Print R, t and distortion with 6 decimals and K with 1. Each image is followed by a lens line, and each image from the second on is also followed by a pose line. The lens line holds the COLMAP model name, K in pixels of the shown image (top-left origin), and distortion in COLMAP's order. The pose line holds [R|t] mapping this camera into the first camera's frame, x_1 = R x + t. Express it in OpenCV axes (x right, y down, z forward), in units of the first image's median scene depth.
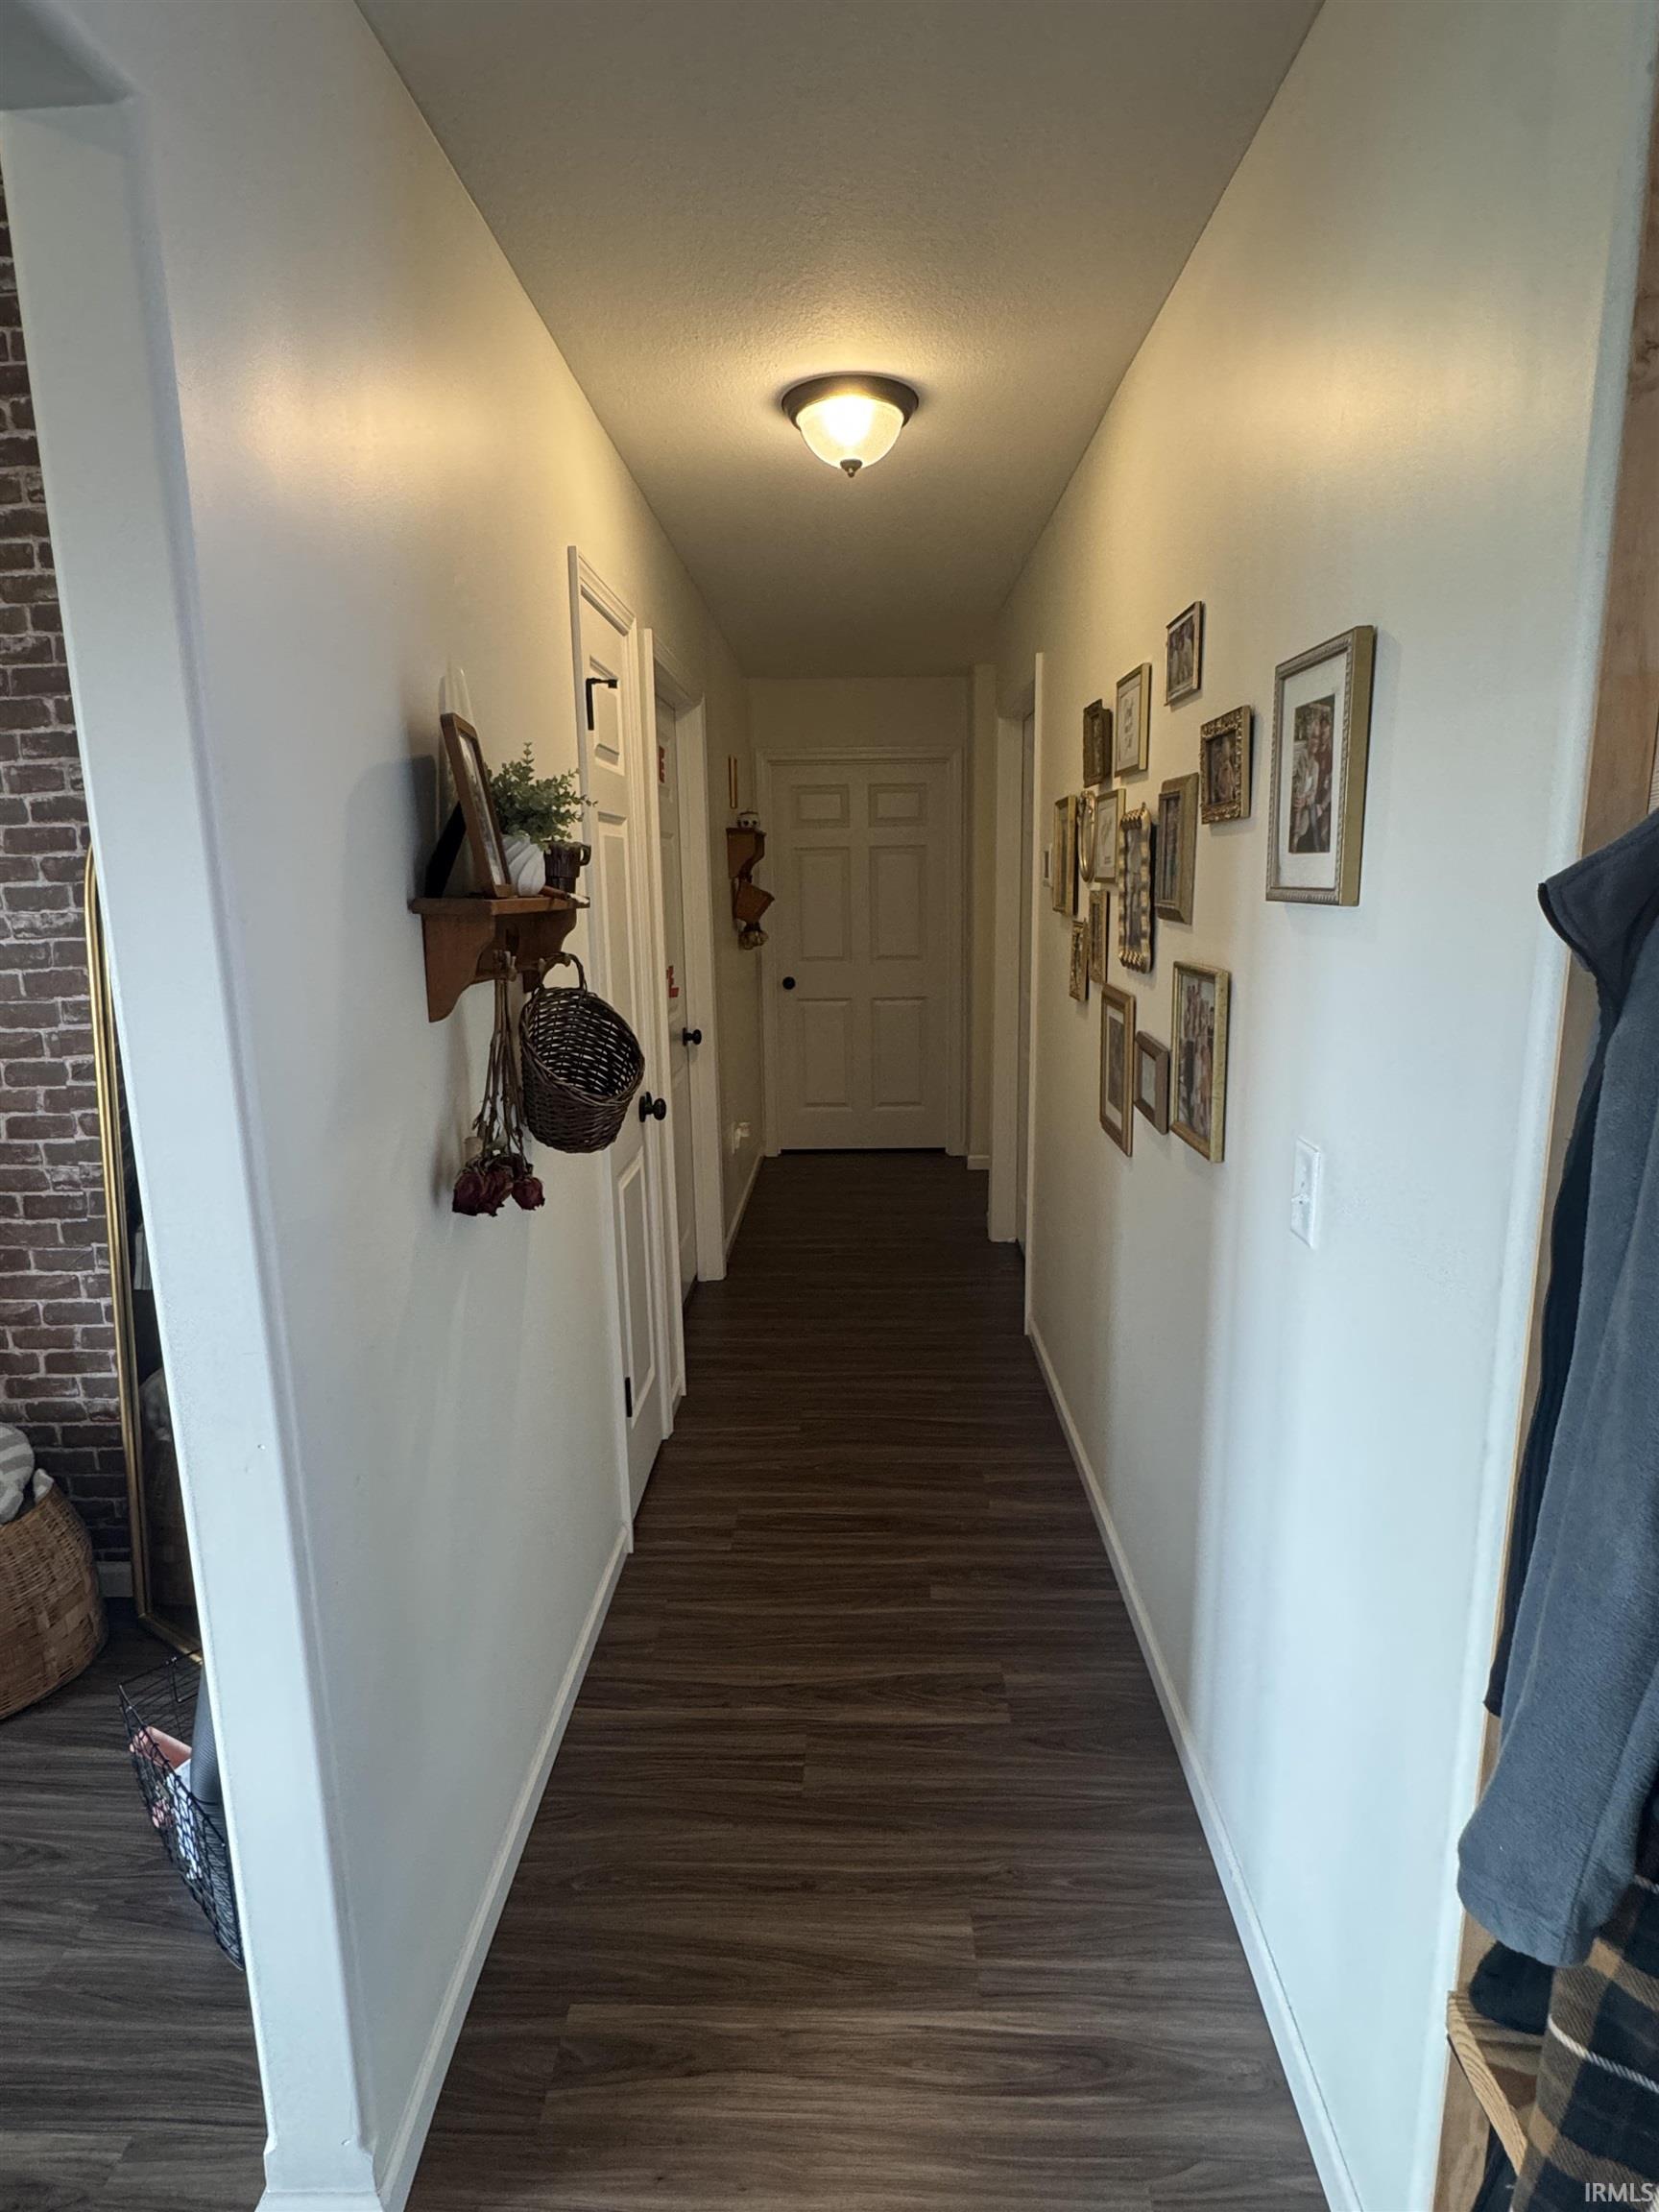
lens RADIAL K [[1141.9, 0, 829.4], [0, 1141.9, 1097.6], [0, 0, 1]] dist [0.000170, 0.000223]
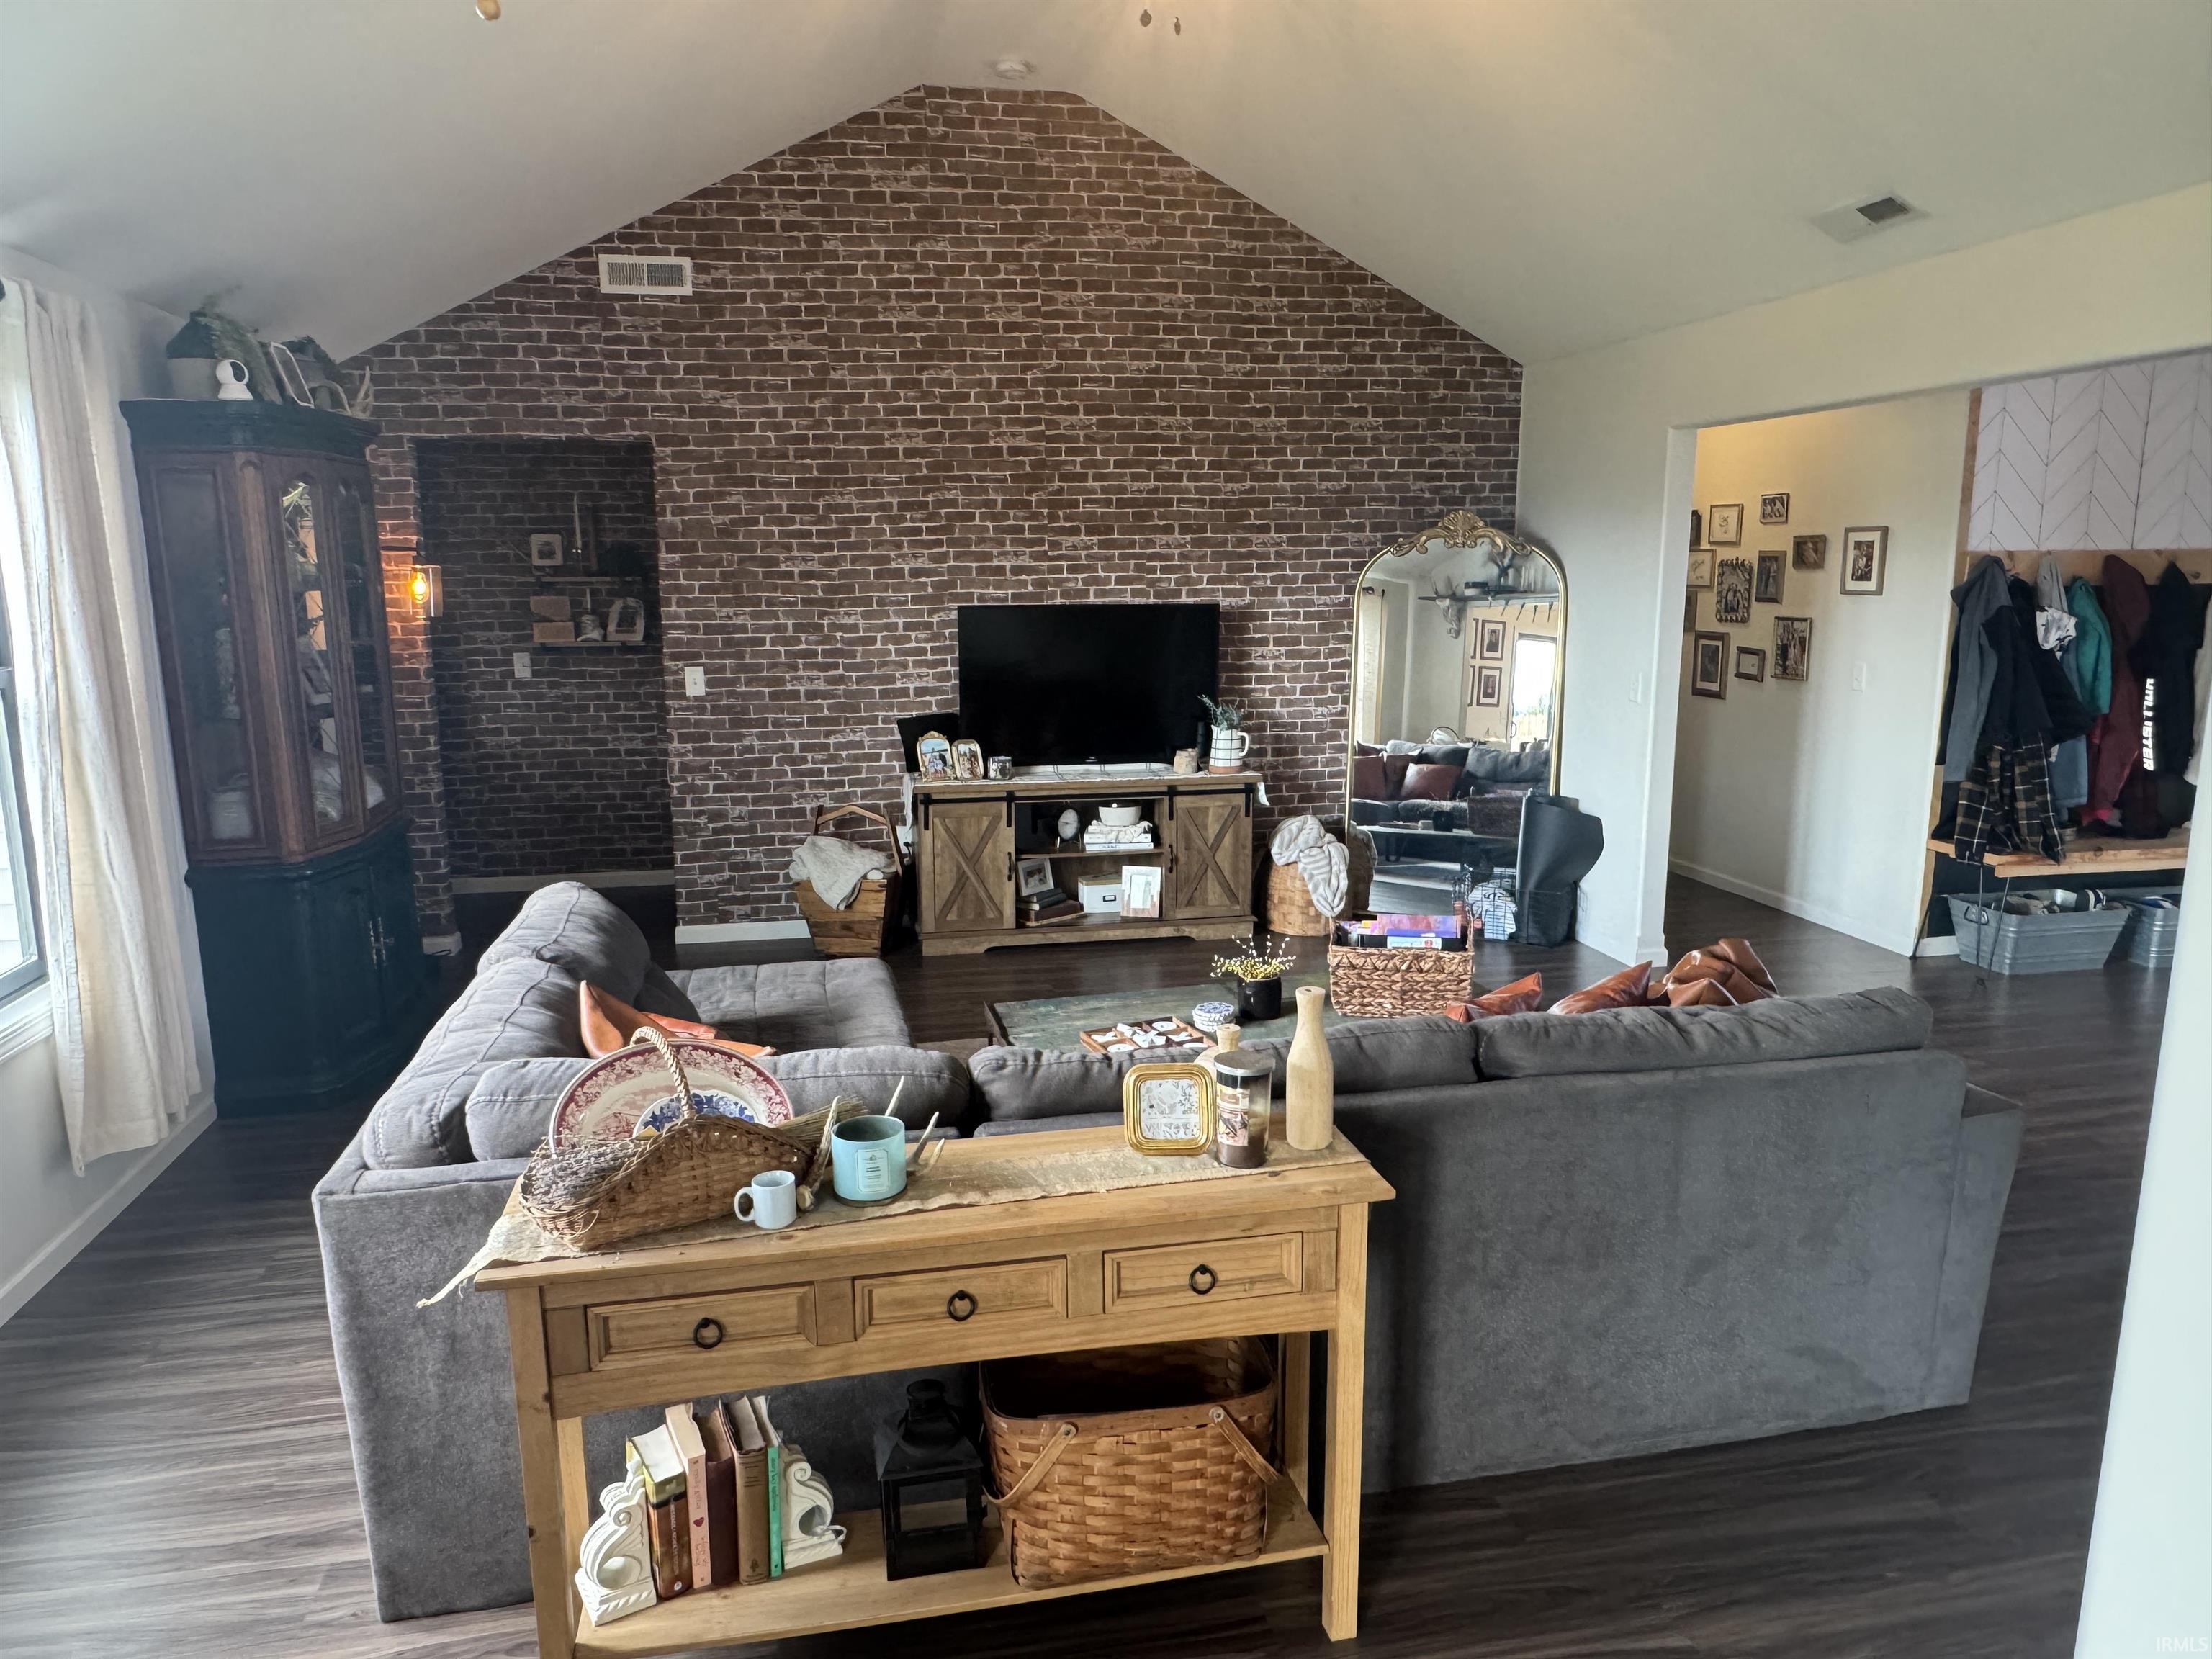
lens RADIAL K [[1446.3, 0, 1101.8], [0, 1446.3, 833.1], [0, 0, 1]] dist [0.005965, 0.000843]
pose [[0.969881, -0.030901, 0.241612, -2.187714], [0.033640, 0.999408, -0.007219, 0.385569], [-0.241246, 0.015130, 0.970346, -2.058309]]
